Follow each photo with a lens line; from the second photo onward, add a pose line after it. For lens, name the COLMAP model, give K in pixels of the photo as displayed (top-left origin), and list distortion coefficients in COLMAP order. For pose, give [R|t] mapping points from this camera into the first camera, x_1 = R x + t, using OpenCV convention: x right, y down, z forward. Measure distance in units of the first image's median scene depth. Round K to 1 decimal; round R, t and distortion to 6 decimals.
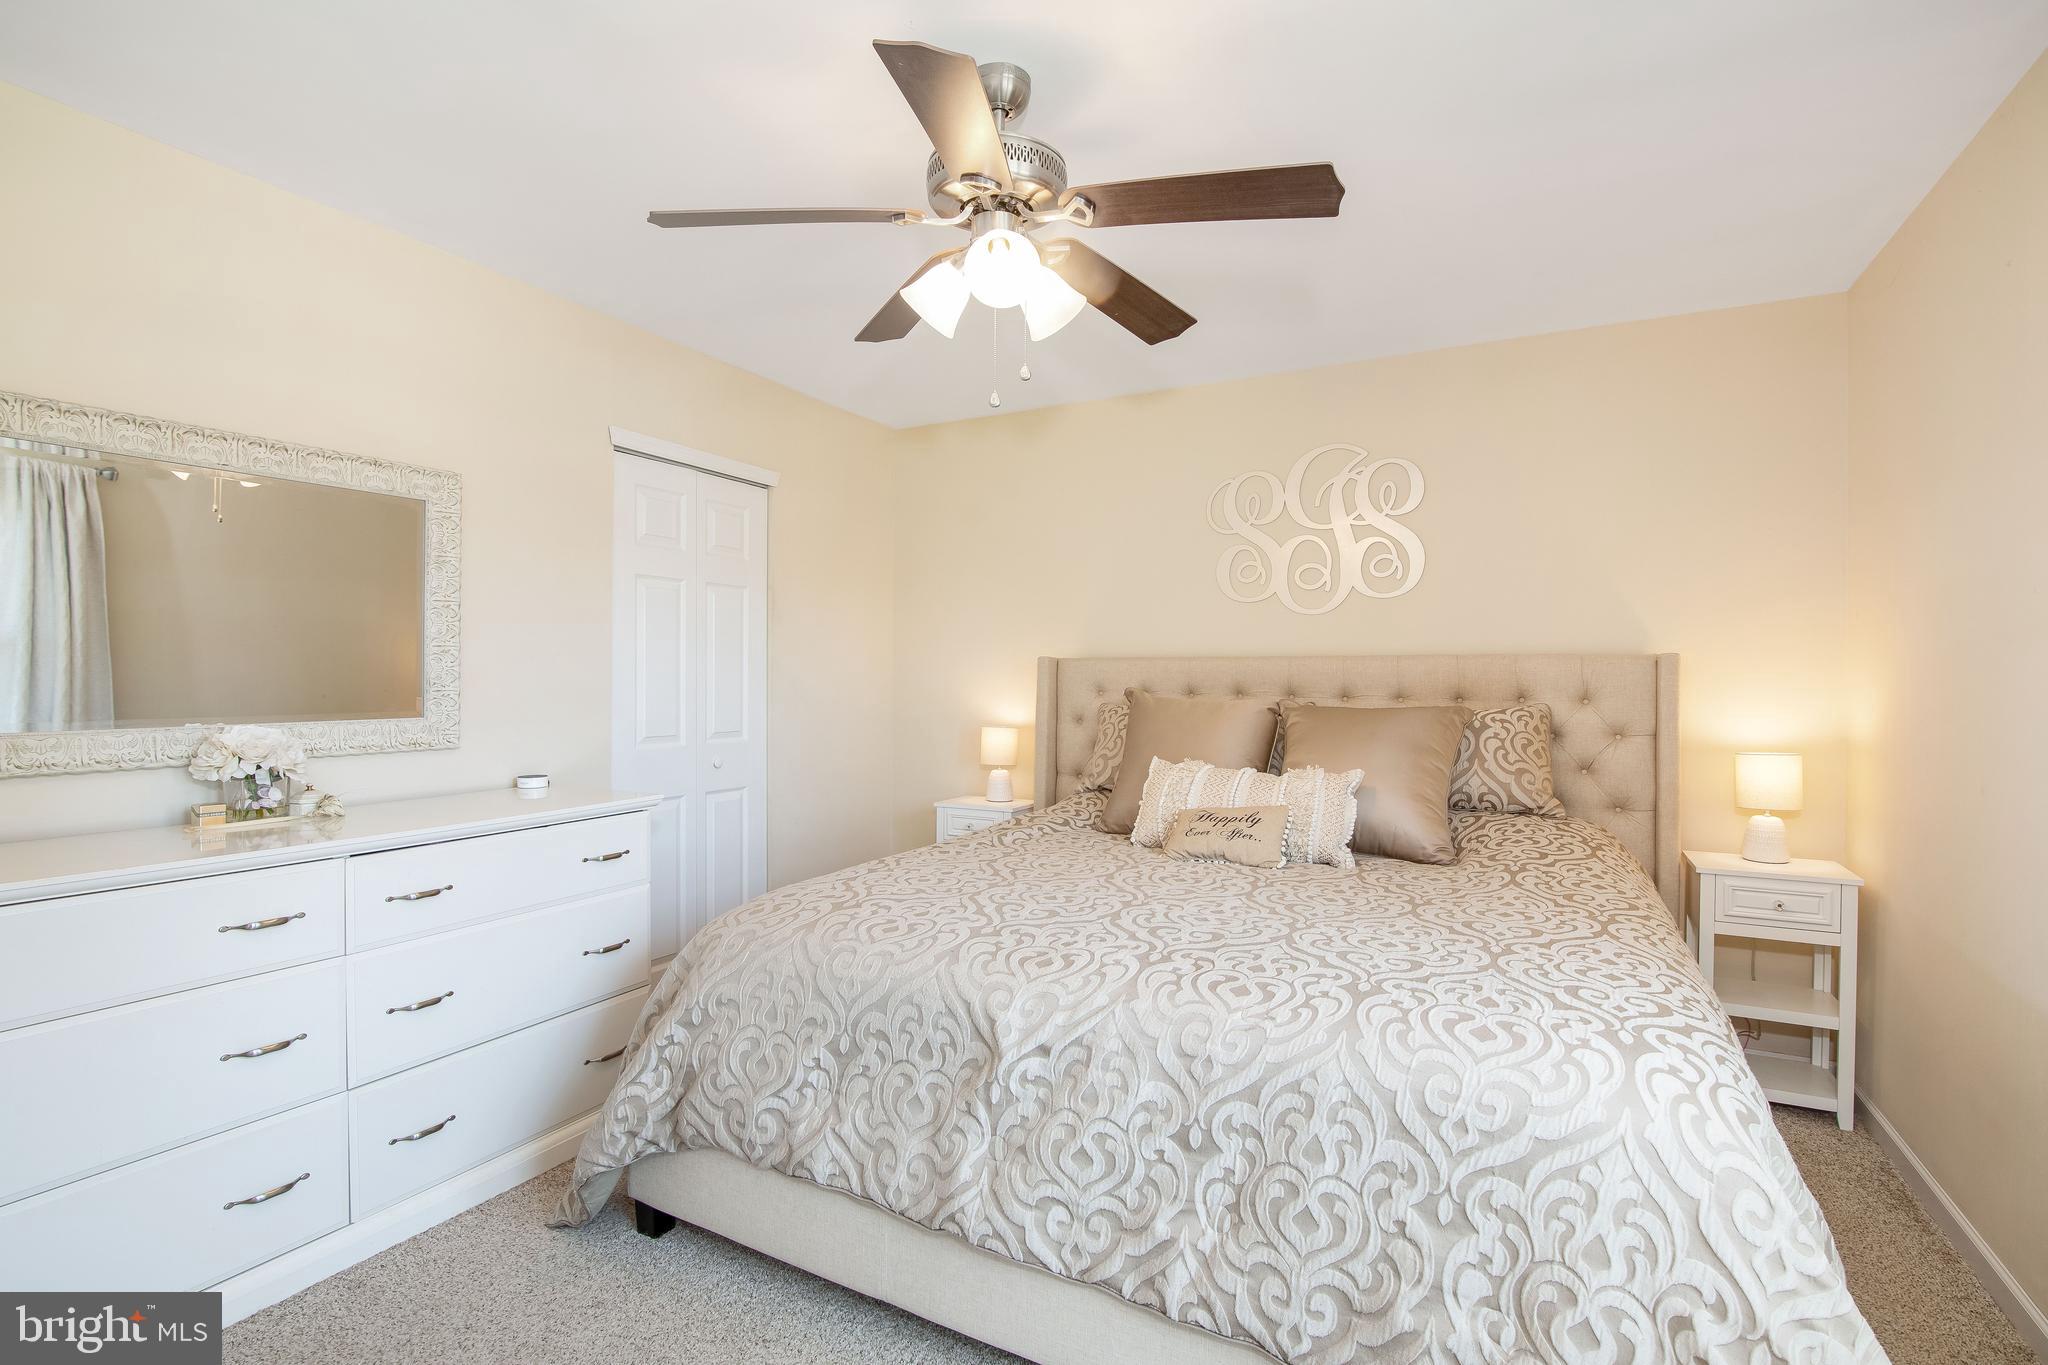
lens RADIAL K [[914.5, 0, 1029.3], [0, 914.5, 736.0], [0, 0, 1]] dist [-0.022239, 0.000004]
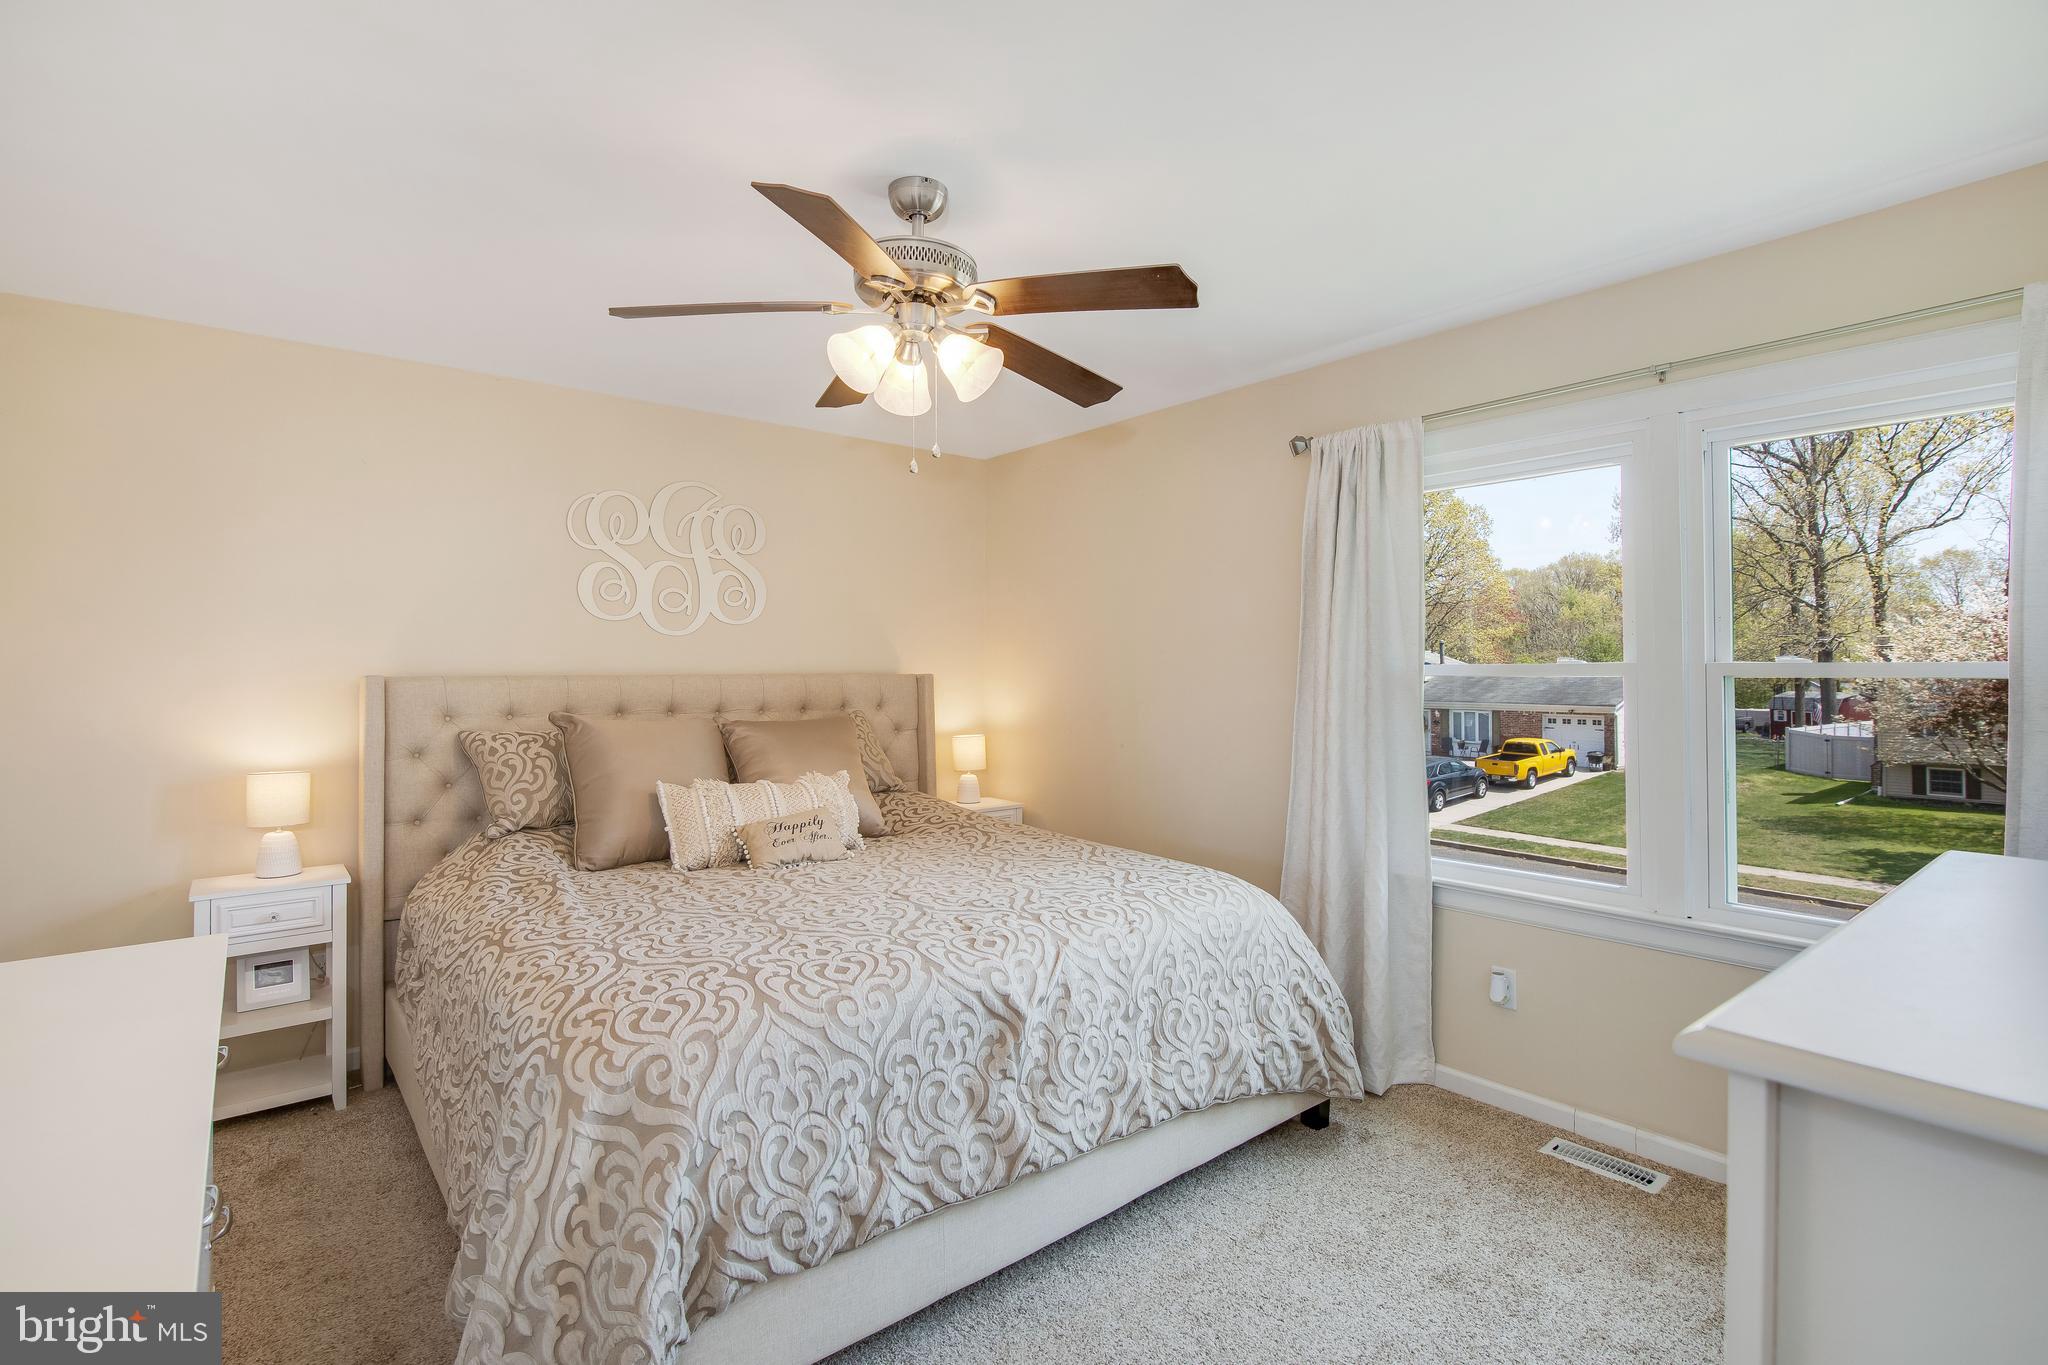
lens RADIAL K [[932.7, 0, 1027.7], [0, 932.7, 676.2], [0, 0, 1]] dist [-0.021643, 0.000289]
pose [[0.385892, -0.010556, 0.922483, -1.066388], [0.061955, 0.997974, -0.014497, -0.089528], [-0.920461, 0.062747, 0.385764, 0.414132]]
